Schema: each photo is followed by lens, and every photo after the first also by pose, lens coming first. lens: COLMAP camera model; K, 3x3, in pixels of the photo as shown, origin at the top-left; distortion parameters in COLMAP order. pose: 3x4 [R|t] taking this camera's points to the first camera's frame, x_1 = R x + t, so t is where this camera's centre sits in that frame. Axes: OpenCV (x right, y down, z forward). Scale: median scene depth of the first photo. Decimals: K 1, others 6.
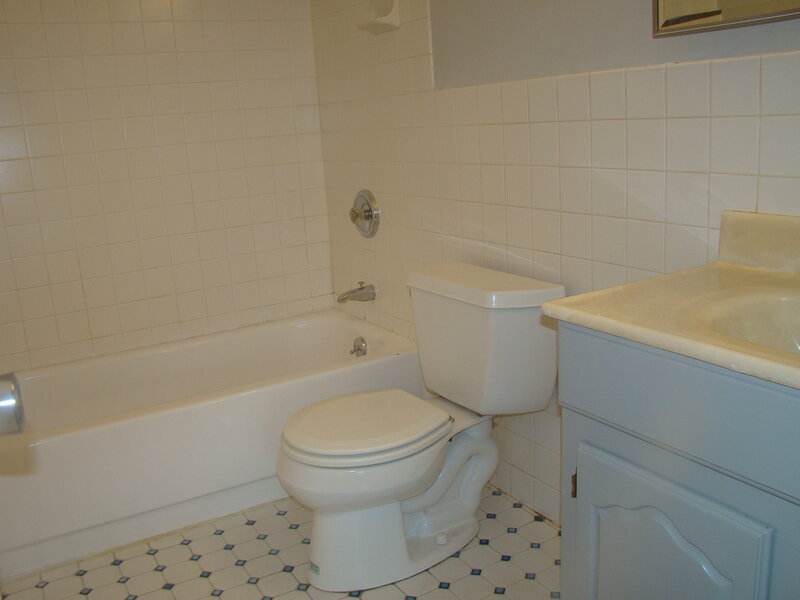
lens RADIAL K [[772.9, 0, 400.0], [0, 772.9, 300.0], [0, 0, 1]] dist [-0.136436, 0.093843]
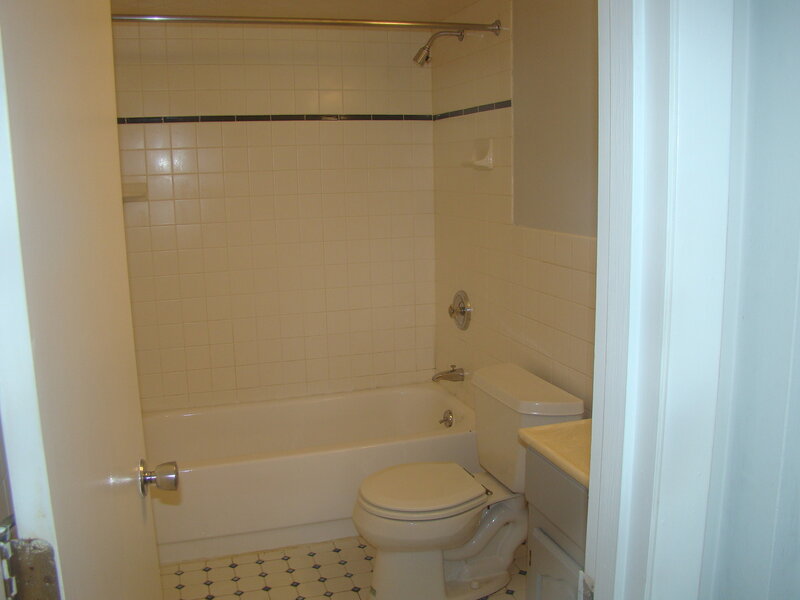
lens RADIAL K [[772.9, 0, 400.0], [0, 772.9, 300.0], [0, 0, 1]] dist [-0.136436, 0.093843]
pose [[0.974898, 0.084121, -0.206150, 0.148452], [-0.093685, 0.994912, -0.037065, -0.098481], [0.201983, 0.055448, 0.977818, -0.284315]]
